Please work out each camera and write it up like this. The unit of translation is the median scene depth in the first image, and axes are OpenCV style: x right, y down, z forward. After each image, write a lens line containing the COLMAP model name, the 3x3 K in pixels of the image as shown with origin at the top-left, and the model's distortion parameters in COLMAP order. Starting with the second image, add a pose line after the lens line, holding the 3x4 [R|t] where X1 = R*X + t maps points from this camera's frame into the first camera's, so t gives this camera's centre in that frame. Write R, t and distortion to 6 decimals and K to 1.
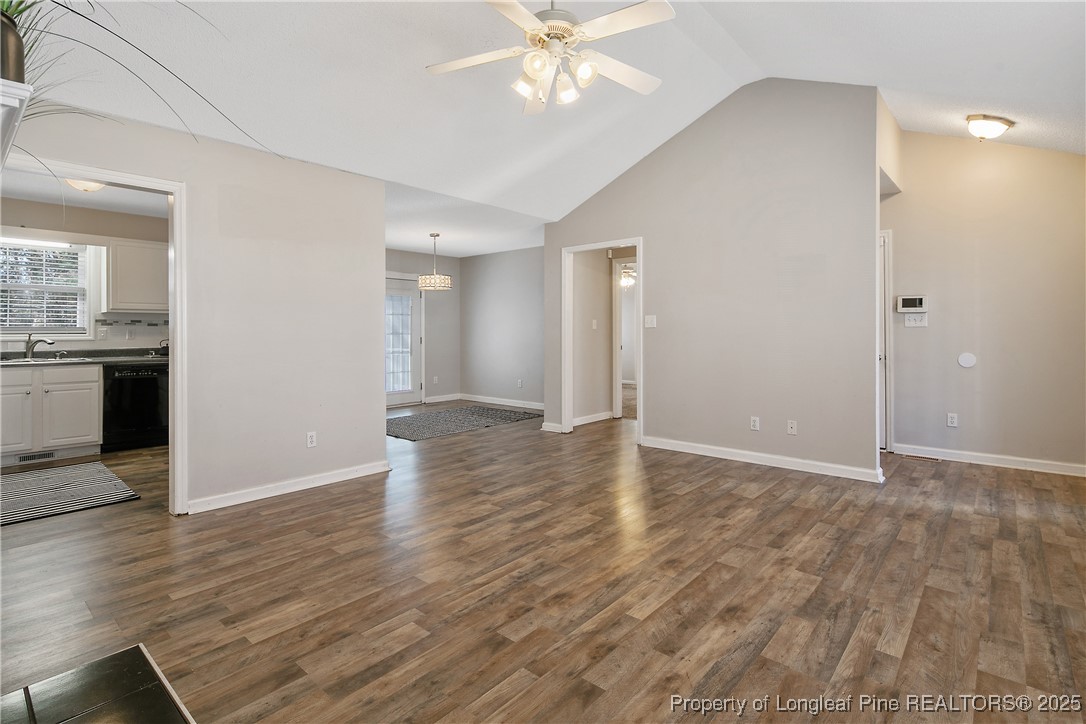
lens RADIAL K [[526.3, 0, 541.5], [0, 526.3, 328.5], [0, 0, 1]] dist [0.004249, -0.003248]
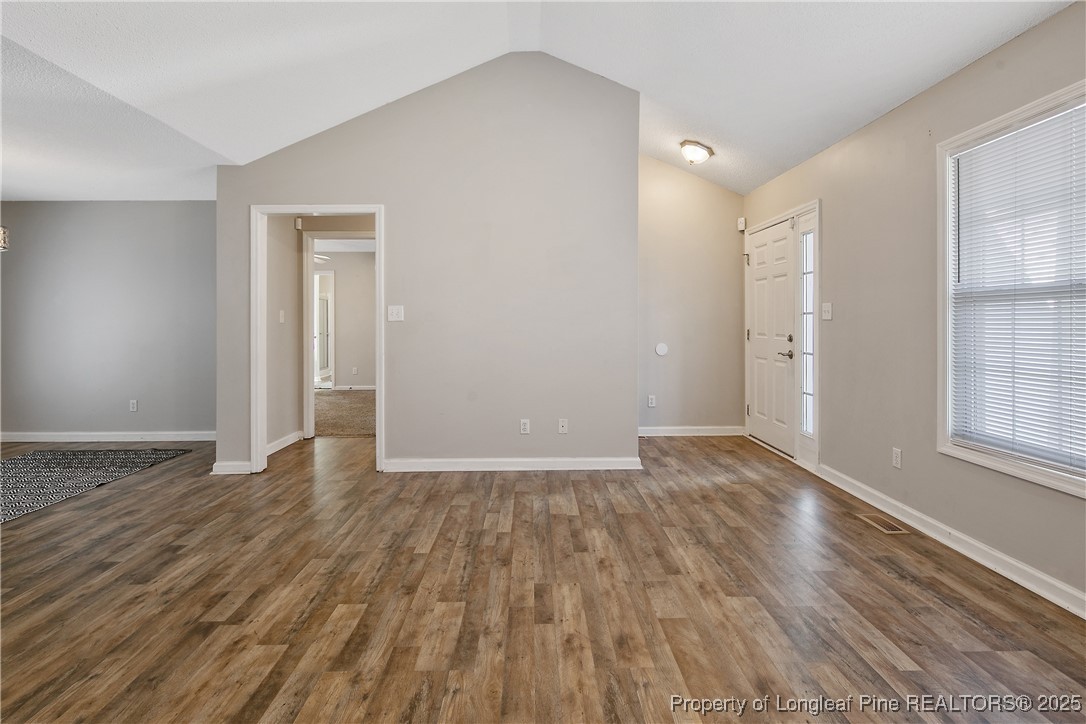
lens RADIAL K [[526.3, 0, 538.8], [0, 526.3, 327.9], [0, 0, 1]] dist [0.004249, -0.003248]
pose [[0.741891, -0.006929, 0.670485, -0.305029], [-0.001184, 0.999932, 0.011643, -0.002424], [-0.670520, -0.009432, 0.741832, 0.499544]]
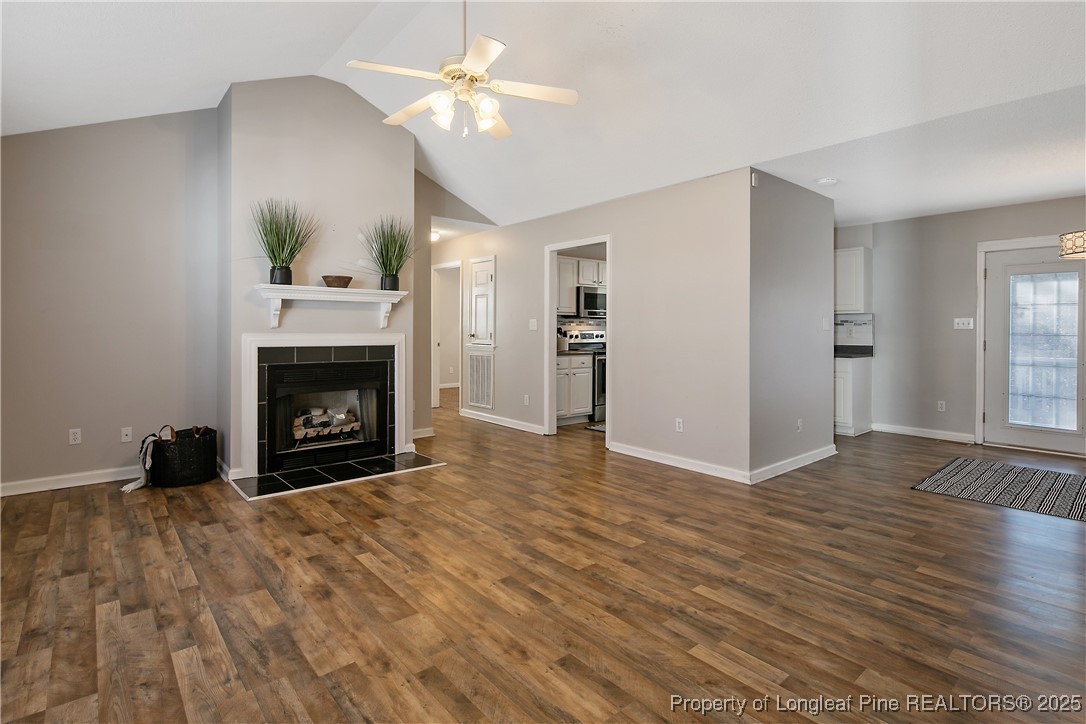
lens RADIAL K [[526.3, 0, 541.6], [0, 526.3, 334.8], [0, 0, 1]] dist [0.004249, -0.003248]
pose [[-0.141471, 0.013299, -0.989853, 1.037040], [0.002986, 0.999911, 0.013008, -0.003948], [0.989938, -0.001116, -0.141499, 1.214463]]
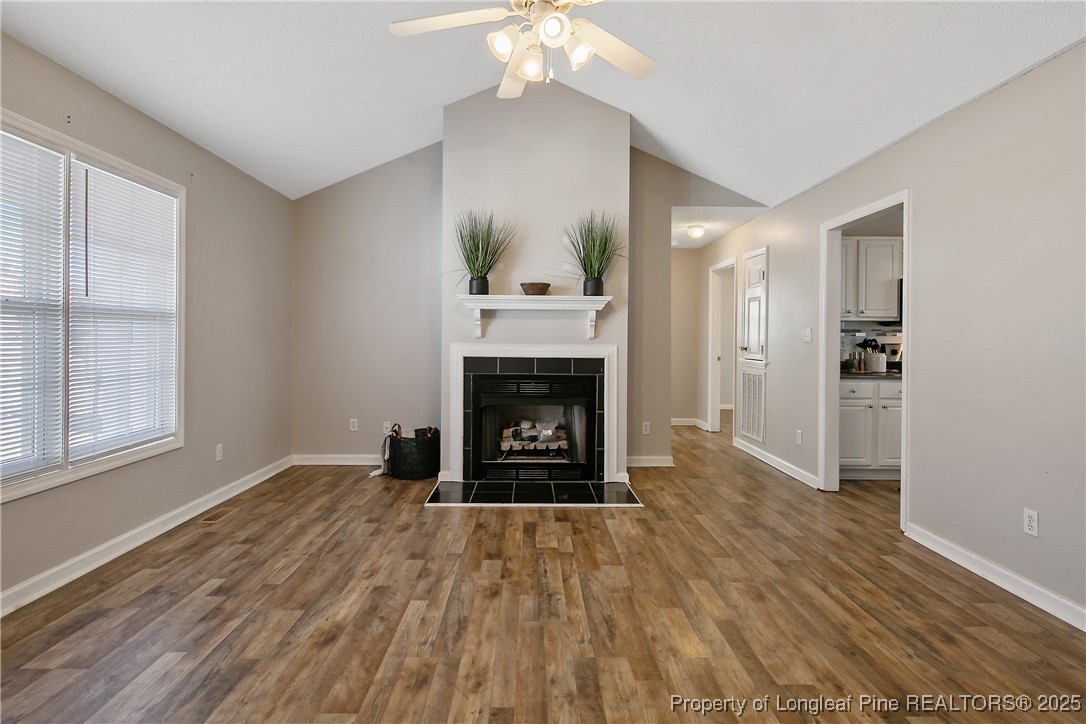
lens RADIAL K [[526.3, 0, 545.6], [0, 526.3, 340.9], [0, 0, 1]] dist [0.004249, -0.003248]
pose [[-0.733169, 0.000587, -0.680047, 0.550590], [-0.001746, 0.999995, 0.002745, -0.002062], [0.680045, 0.003199, -0.733164, 1.494301]]
